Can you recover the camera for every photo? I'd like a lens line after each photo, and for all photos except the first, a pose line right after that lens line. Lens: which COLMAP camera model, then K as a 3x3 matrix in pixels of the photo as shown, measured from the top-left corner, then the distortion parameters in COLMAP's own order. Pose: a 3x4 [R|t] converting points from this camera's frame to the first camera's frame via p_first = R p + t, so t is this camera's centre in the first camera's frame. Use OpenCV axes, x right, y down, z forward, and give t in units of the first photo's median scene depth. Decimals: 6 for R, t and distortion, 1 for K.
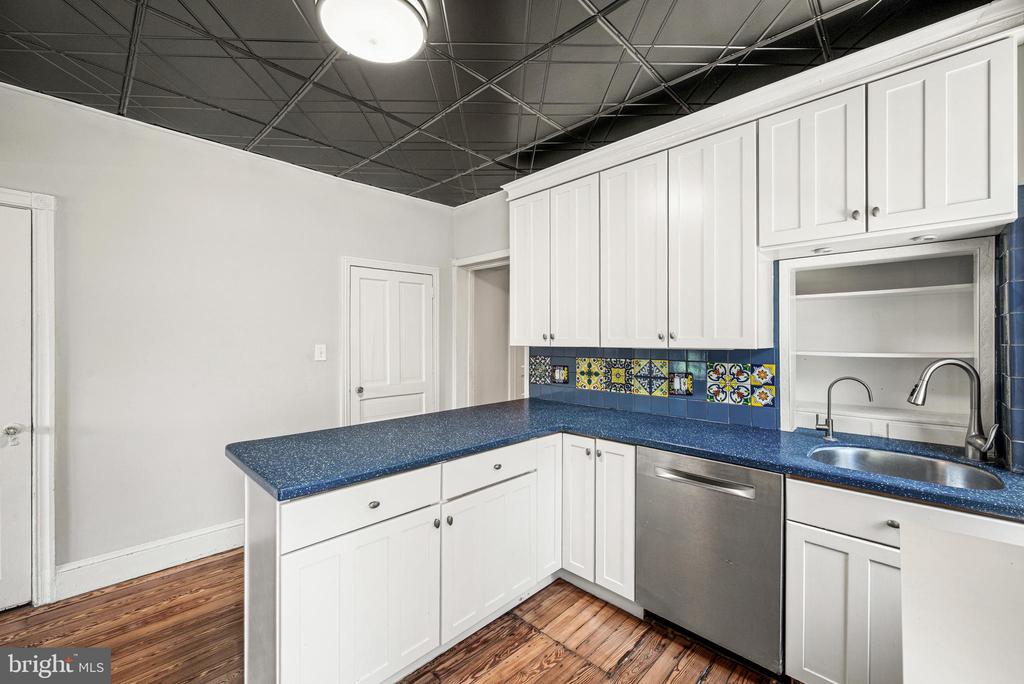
lens RADIAL K [[408.7, 0, 511.8], [0, 408.7, 341.8], [0, 0, 1]] dist [-0.002066, -0.000262]
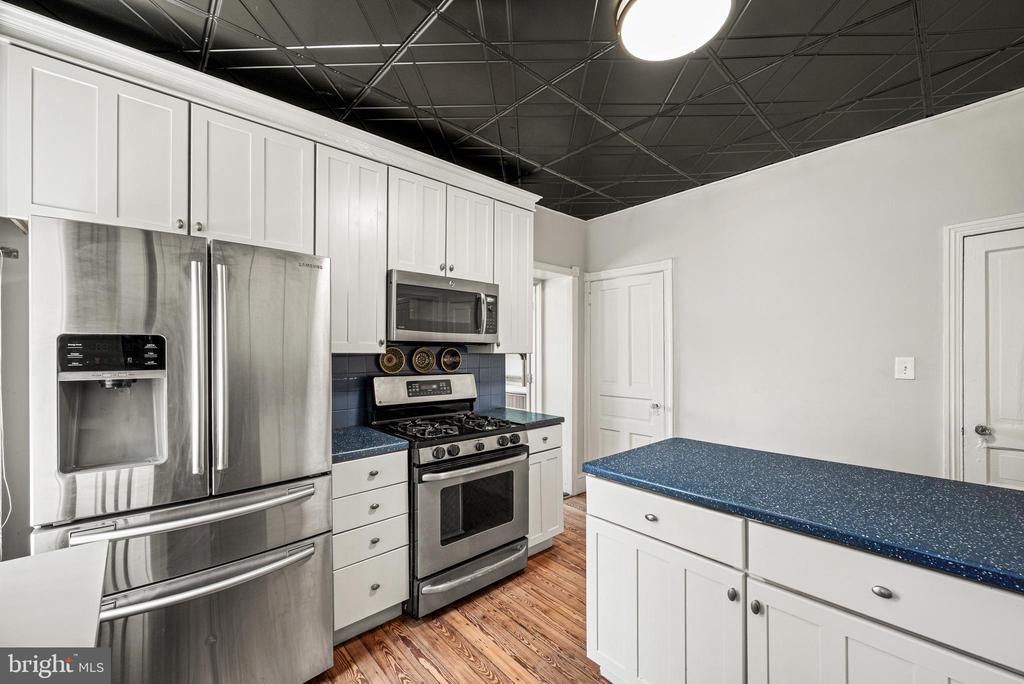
lens RADIAL K [[408.7, 0, 512.6], [0, 408.7, 352.3], [0, 0, 1]] dist [-0.002066, -0.000262]
pose [[-0.065847, -0.000166, -0.997830, 0.793217], [-0.000843, 1.000000, -0.000111, -0.003306], [0.997829, 0.000834, -0.065847, 0.856899]]
